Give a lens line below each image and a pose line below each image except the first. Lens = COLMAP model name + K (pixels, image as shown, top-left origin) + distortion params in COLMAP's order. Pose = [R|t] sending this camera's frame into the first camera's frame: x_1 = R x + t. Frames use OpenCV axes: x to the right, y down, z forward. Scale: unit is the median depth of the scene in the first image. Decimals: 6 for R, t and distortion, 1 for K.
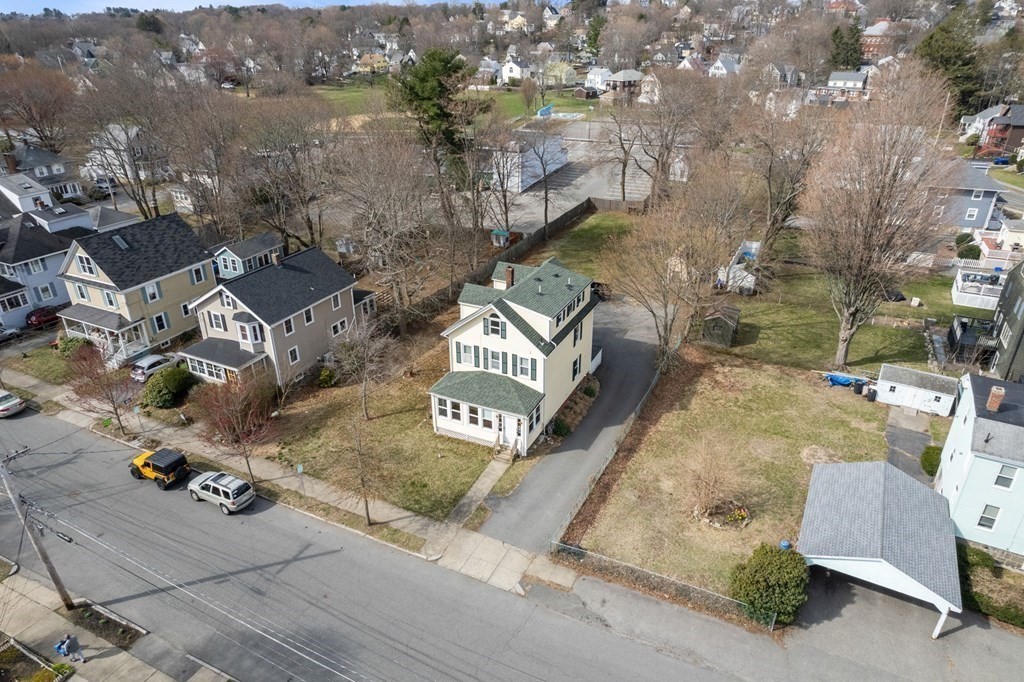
lens RADIAL K [[666.1, 0, 520.4], [0, 666.1, 343.5], [0, 0, 1]] dist [-0.081678, 0.076766]
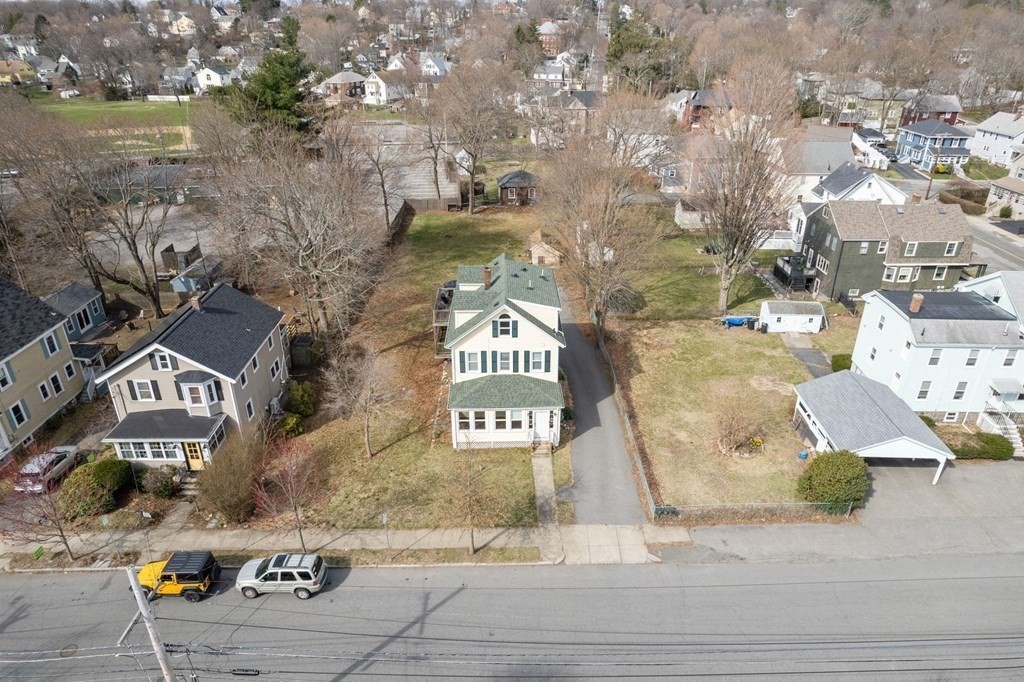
lens RADIAL K [[666.1, 0, 520.4], [0, 666.1, 343.5], [0, 0, 1]] dist [-0.081678, 0.076766]
pose [[0.888176, -0.196545, 0.415347, -0.419549], [0.196987, 0.979495, 0.042267, -0.037514], [-0.415138, 0.044277, 0.908681, 0.085253]]
